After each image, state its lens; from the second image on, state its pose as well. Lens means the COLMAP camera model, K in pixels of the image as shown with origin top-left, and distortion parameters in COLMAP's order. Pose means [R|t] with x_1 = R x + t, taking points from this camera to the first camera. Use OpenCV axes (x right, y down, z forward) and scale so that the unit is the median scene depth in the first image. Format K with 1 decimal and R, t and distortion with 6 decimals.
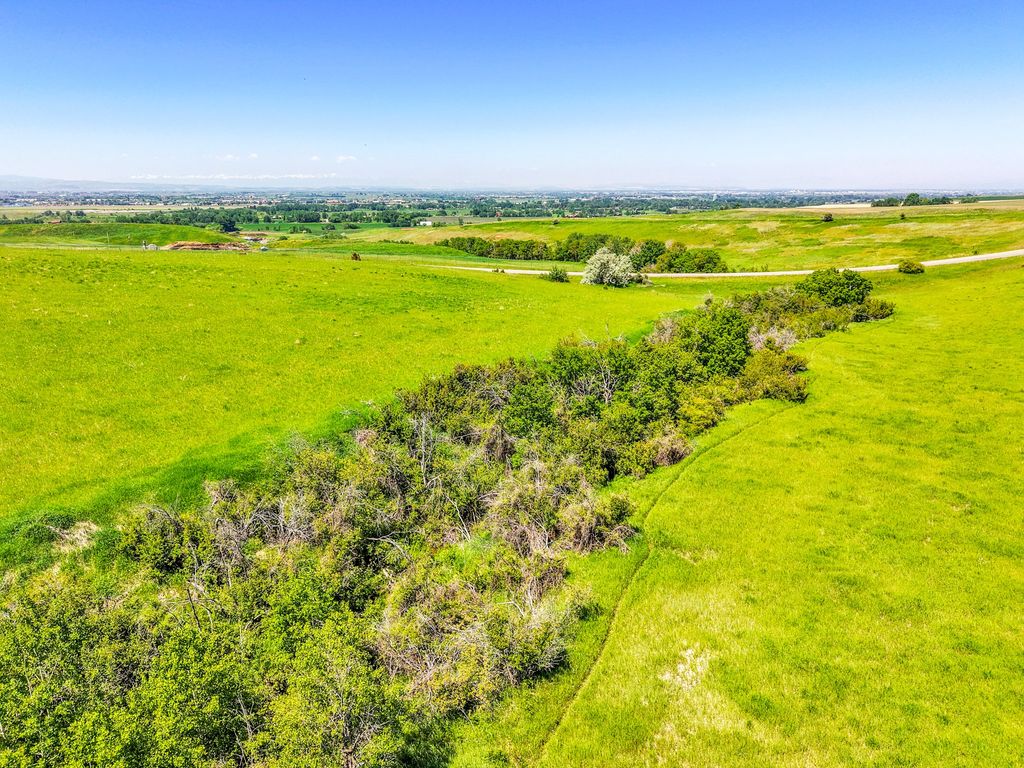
lens RADIAL K [[687.9, 0, 507.3], [0, 687.9, 383.2], [0, 0, 1]] dist [0.049035, -0.067463]
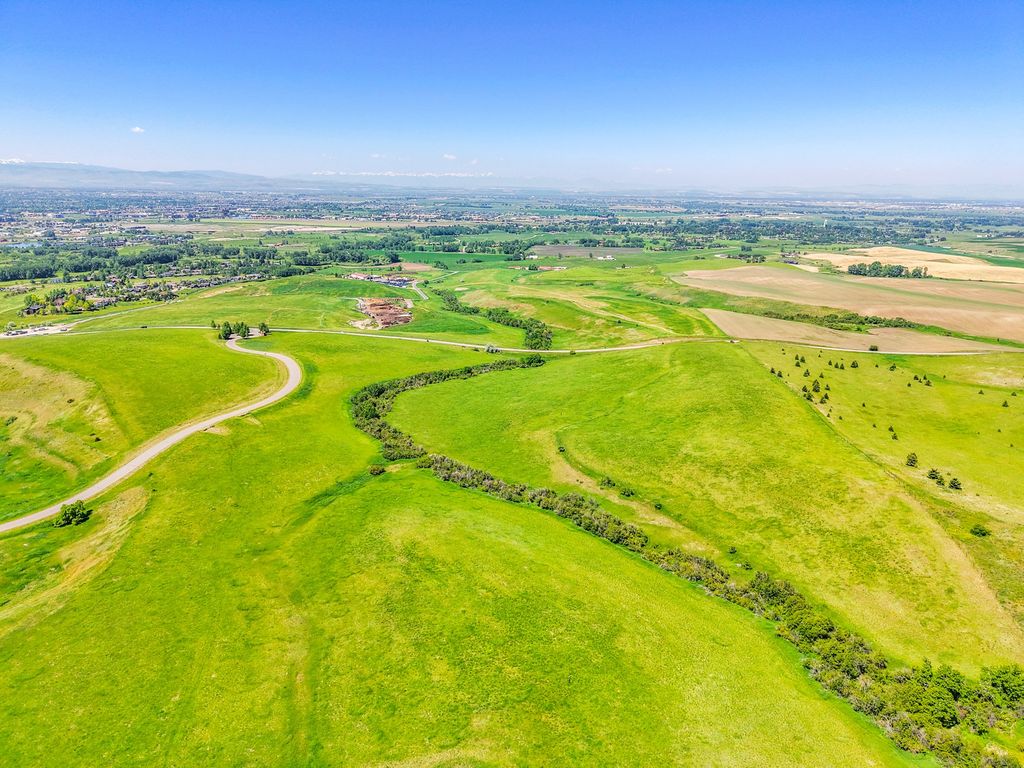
lens RADIAL K [[687.9, 0, 507.3], [0, 687.9, 383.2], [0, 0, 1]] dist [0.049035, -0.067463]
pose [[0.977021, 0.073755, -0.199974, 0.087460], [-0.072461, 0.997276, 0.013794, -0.002614], [0.200446, 0.001014, 0.979704, -0.234990]]
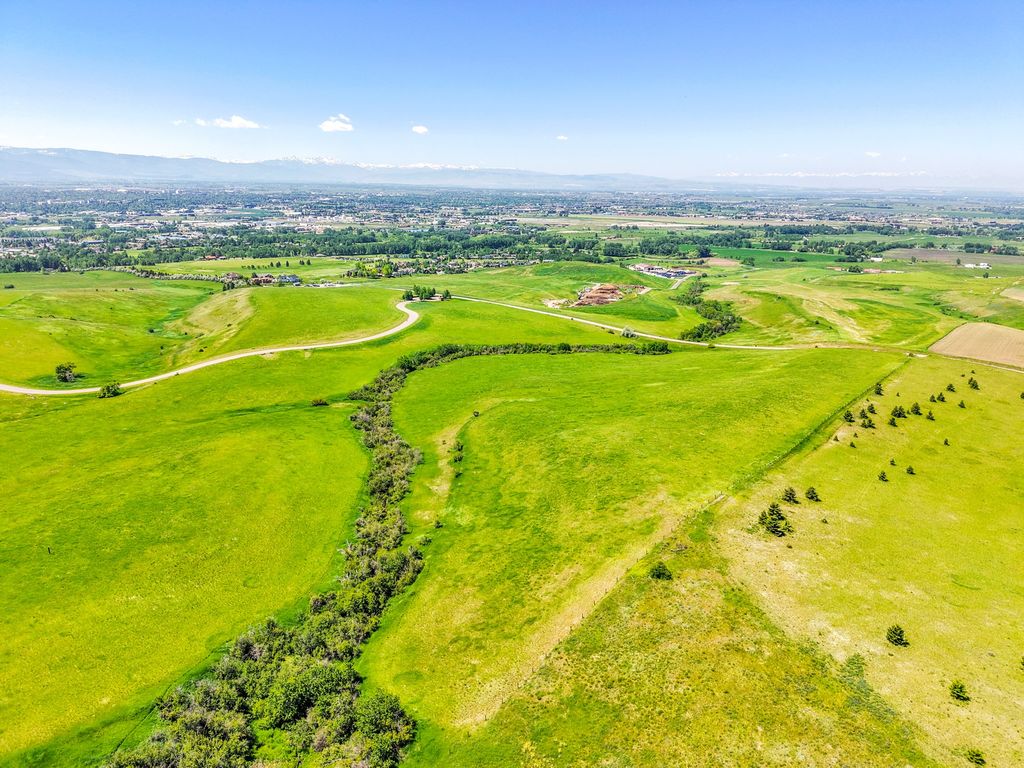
lens RADIAL K [[687.9, 0, 507.3], [0, 687.9, 383.2], [0, 0, 1]] dist [0.049035, -0.067463]
pose [[0.719685, 0.203752, -0.663731, 0.183459], [-0.198519, 0.976448, 0.084494, -0.007222], [0.665314, 0.070954, 0.743184, -0.177751]]
